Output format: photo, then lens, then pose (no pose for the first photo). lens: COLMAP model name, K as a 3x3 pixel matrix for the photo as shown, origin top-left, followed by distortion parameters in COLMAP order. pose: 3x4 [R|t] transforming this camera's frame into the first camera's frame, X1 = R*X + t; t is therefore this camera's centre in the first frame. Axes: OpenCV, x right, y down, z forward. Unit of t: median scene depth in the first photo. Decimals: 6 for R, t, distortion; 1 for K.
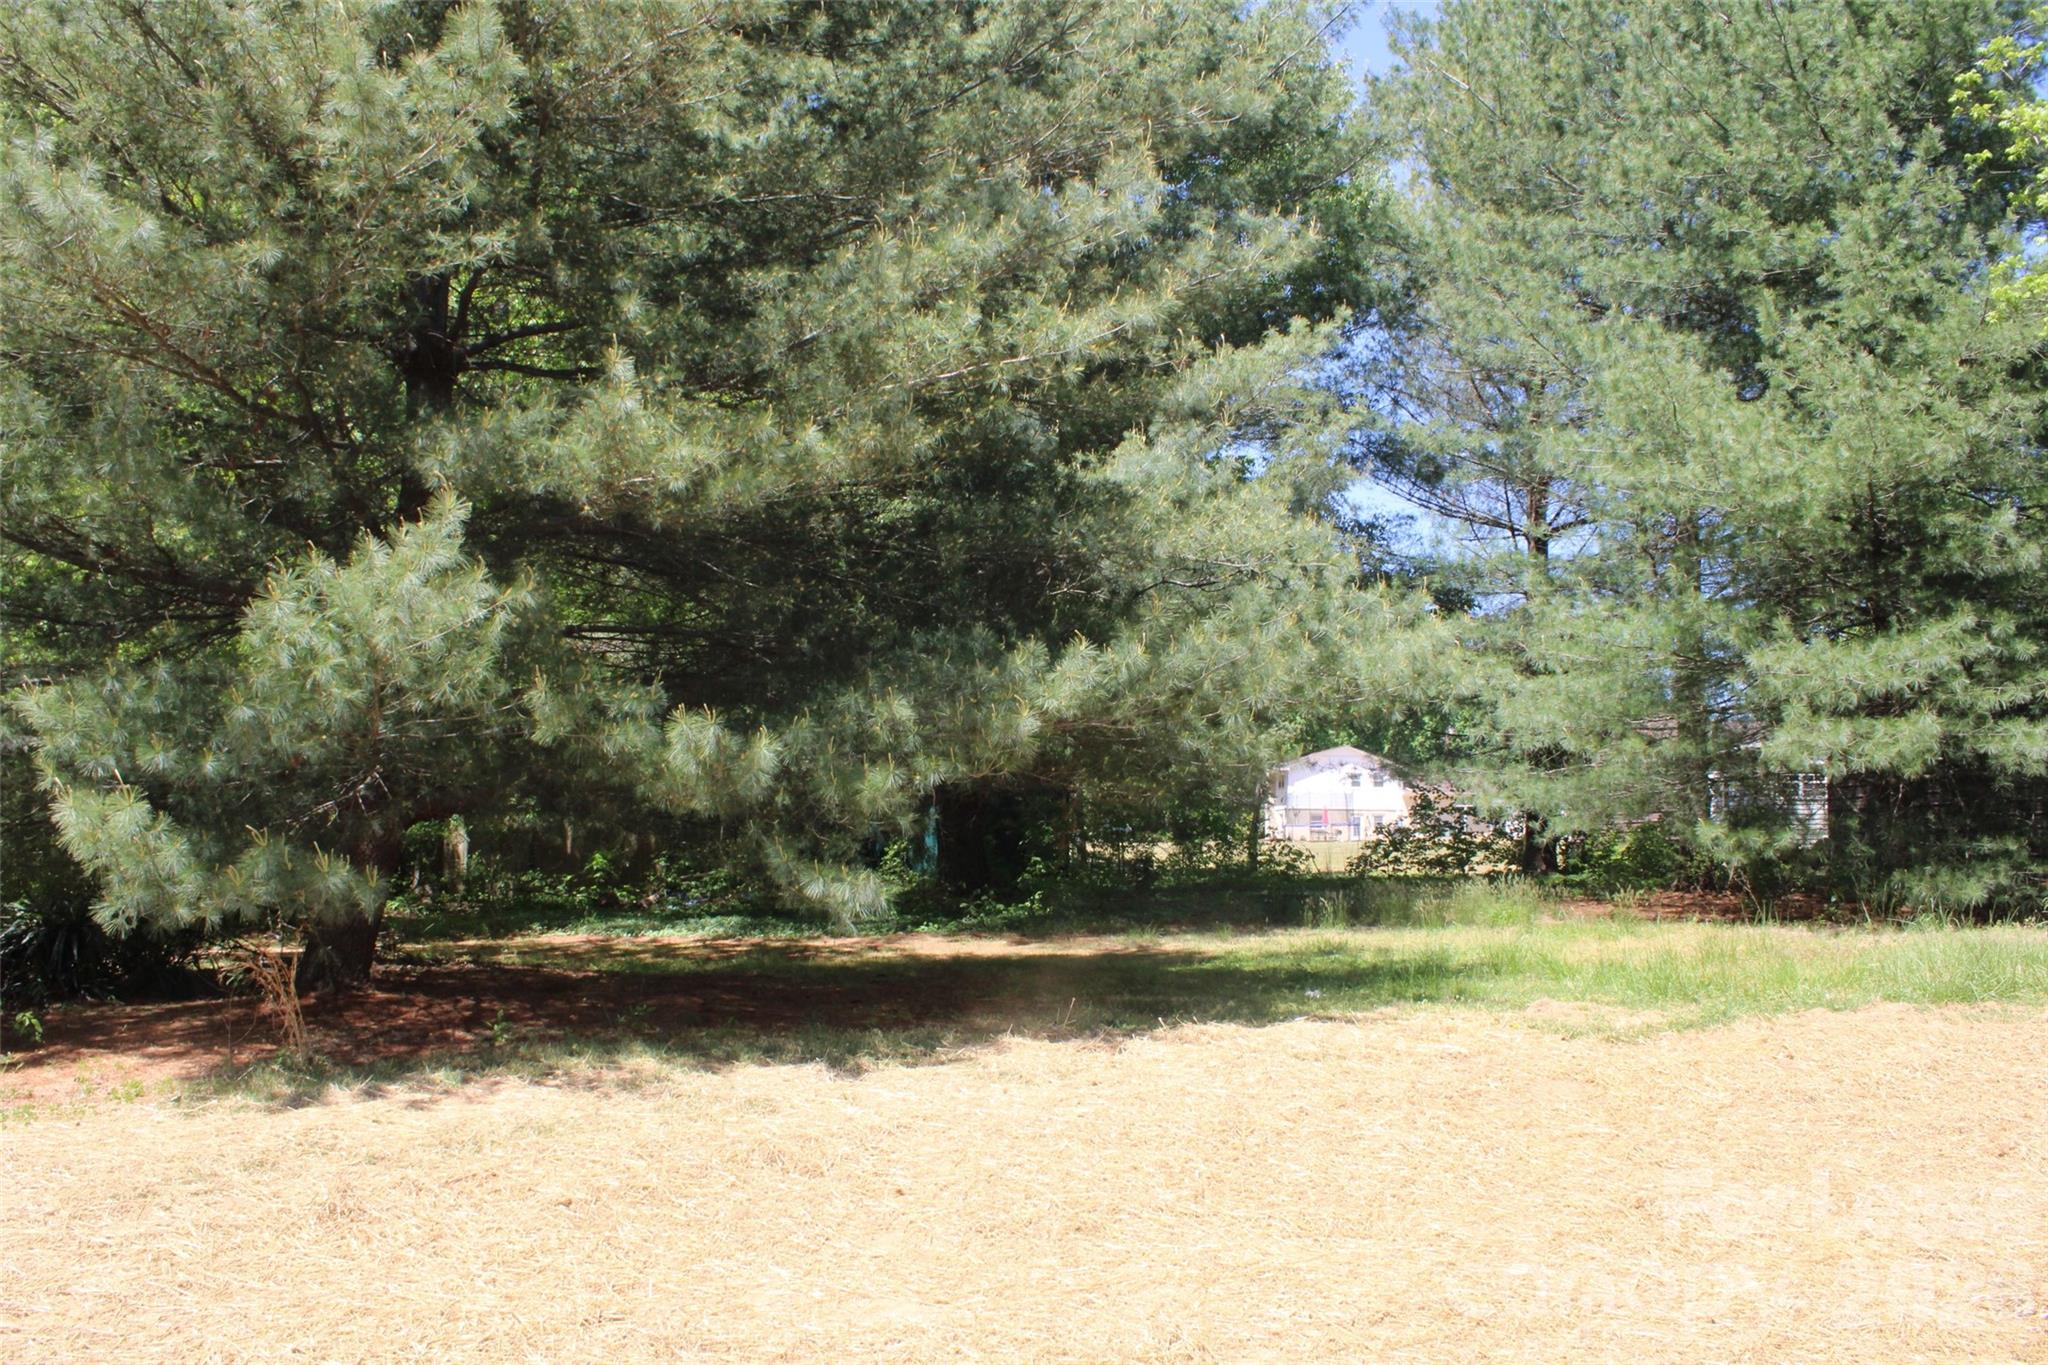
lens RADIAL K [[1719.2, 0, 1024.3], [0, 1719.2, 688.5], [0, 0, 1]] dist [-0.162874, 0.146833]
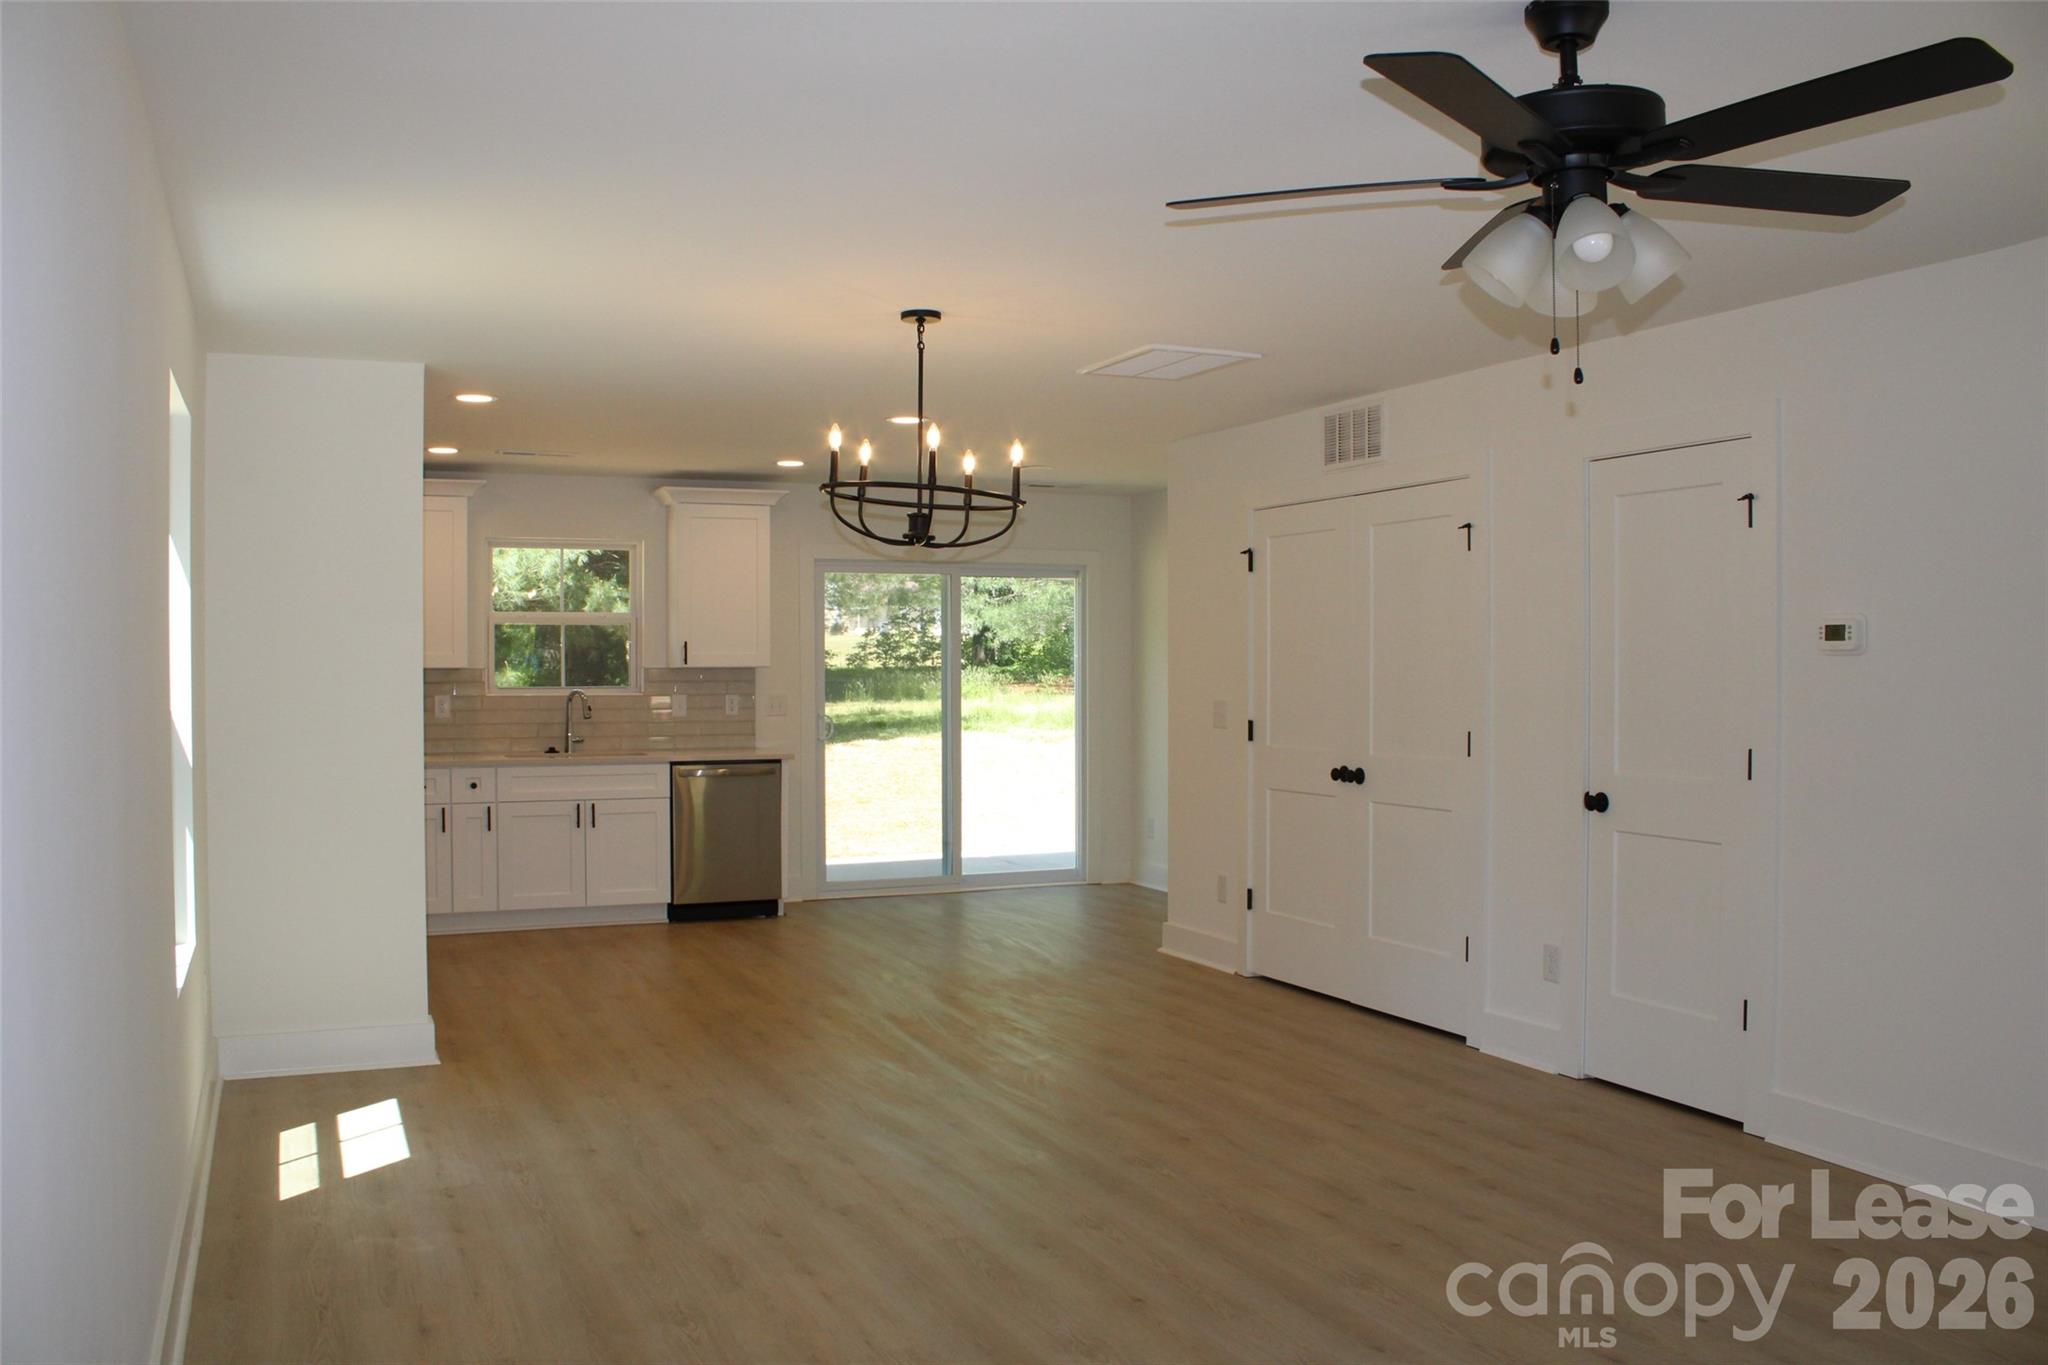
lens RADIAL K [[1719.2, 0, 1016.8], [0, 1719.2, 686.5], [0, 0, 1]] dist [-0.162874, 0.146833]
pose [[0.944478, -0.017098, 0.328129, -0.376930], [-0.022311, 0.993003, 0.115964, -0.108355], [-0.327816, -0.116847, 0.937488, -0.963688]]
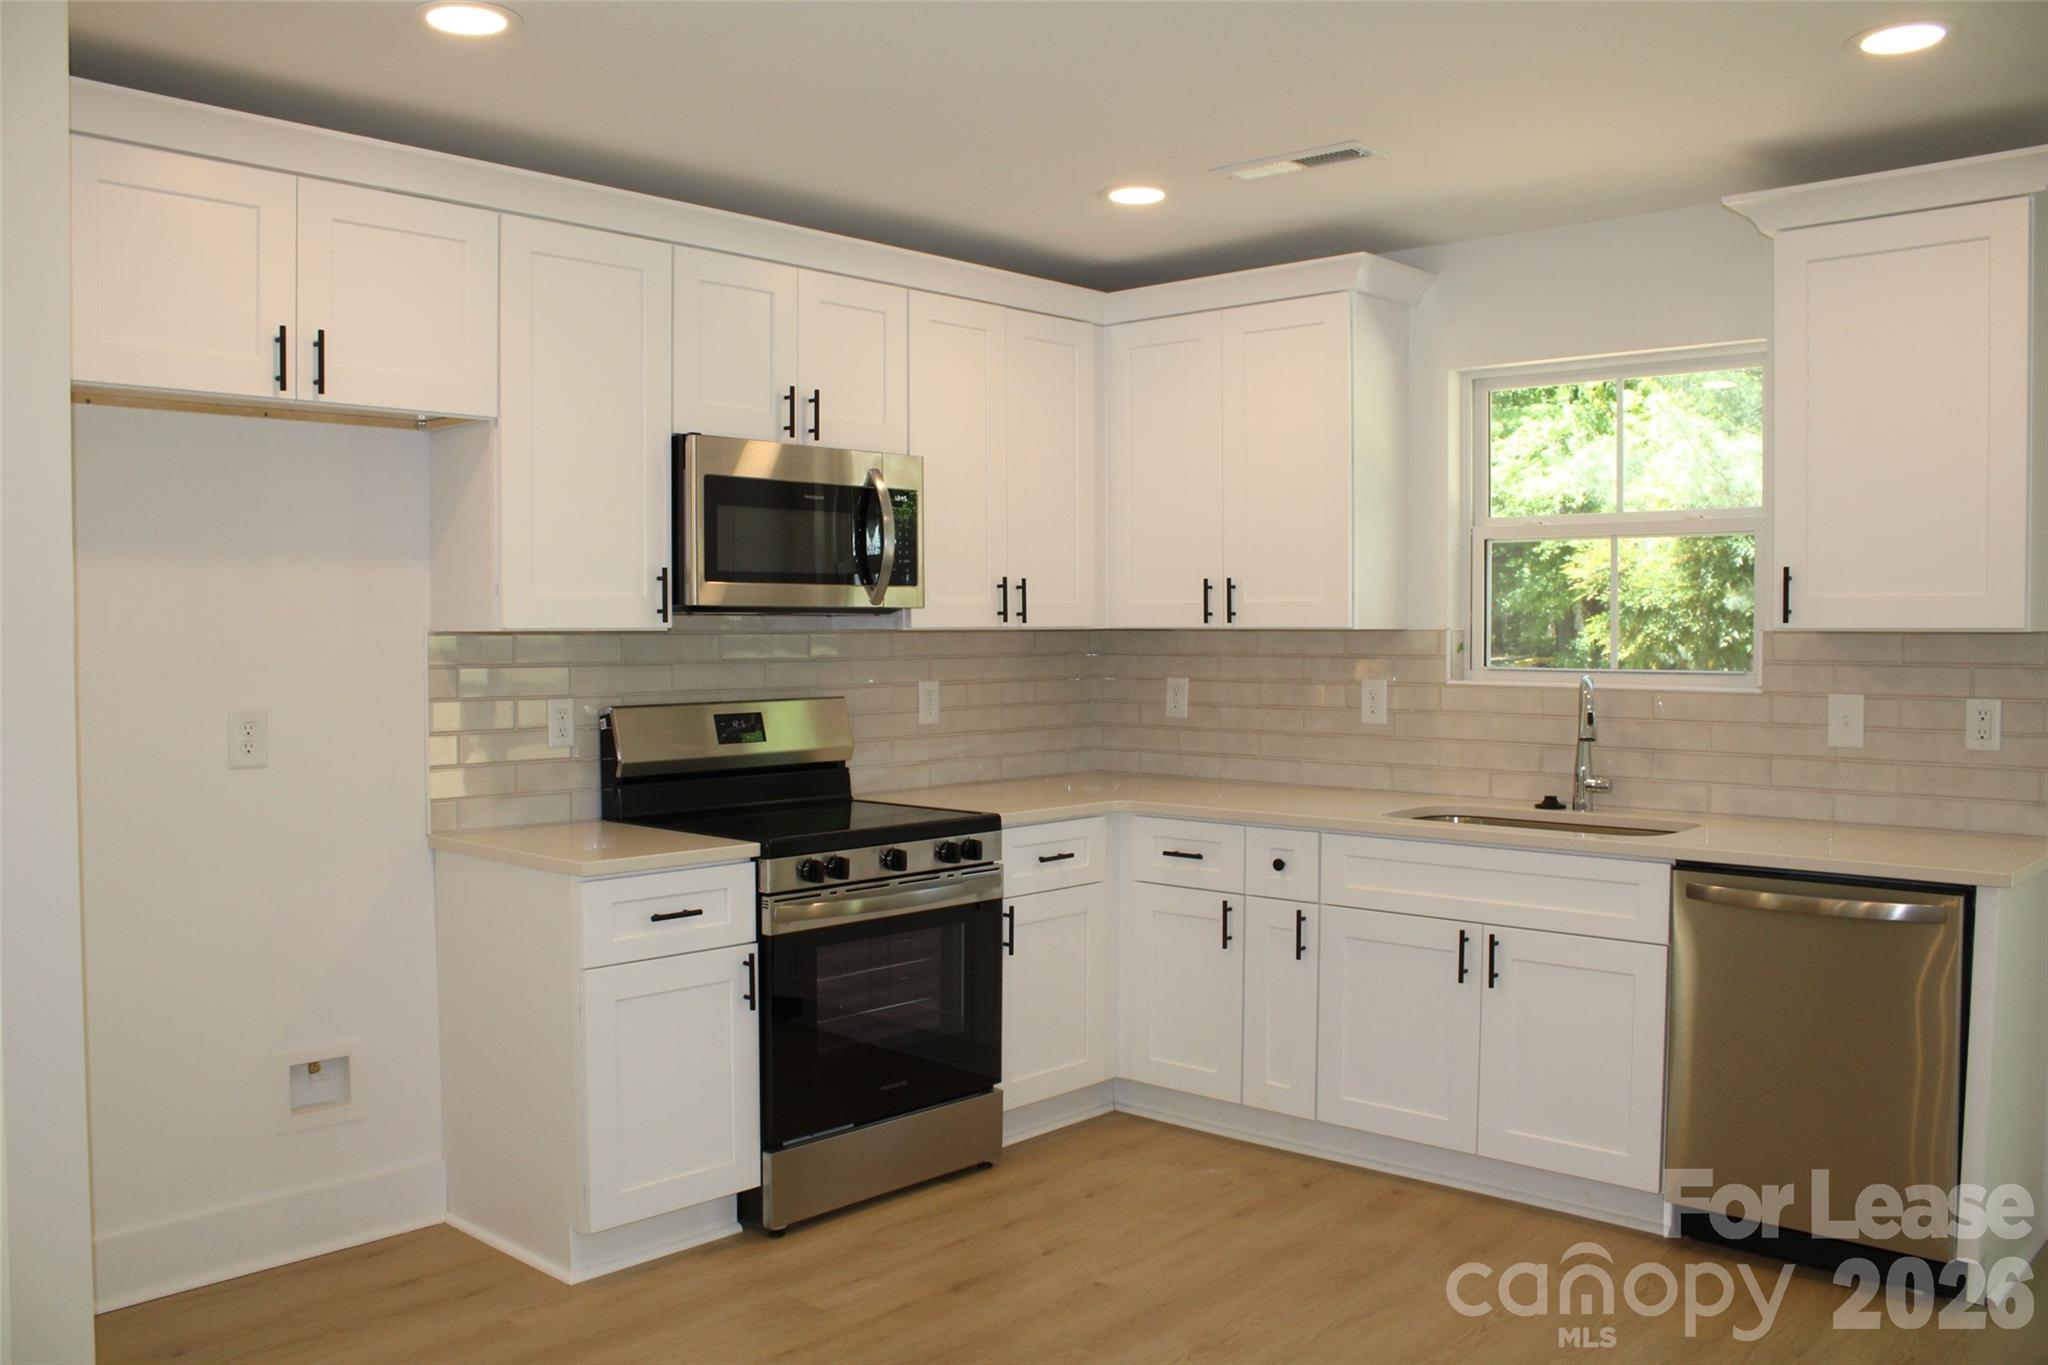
lens RADIAL K [[1719.2, 0, 1018.6], [0, 1719.2, 682.6], [0, 0, 1]] dist [-0.162874, 0.146833]
pose [[0.684602, 0.013089, -0.728800, -0.108586], [0.084514, 0.991670, 0.097199, -0.050623], [0.724001, -0.128137, 0.677793, -0.451174]]
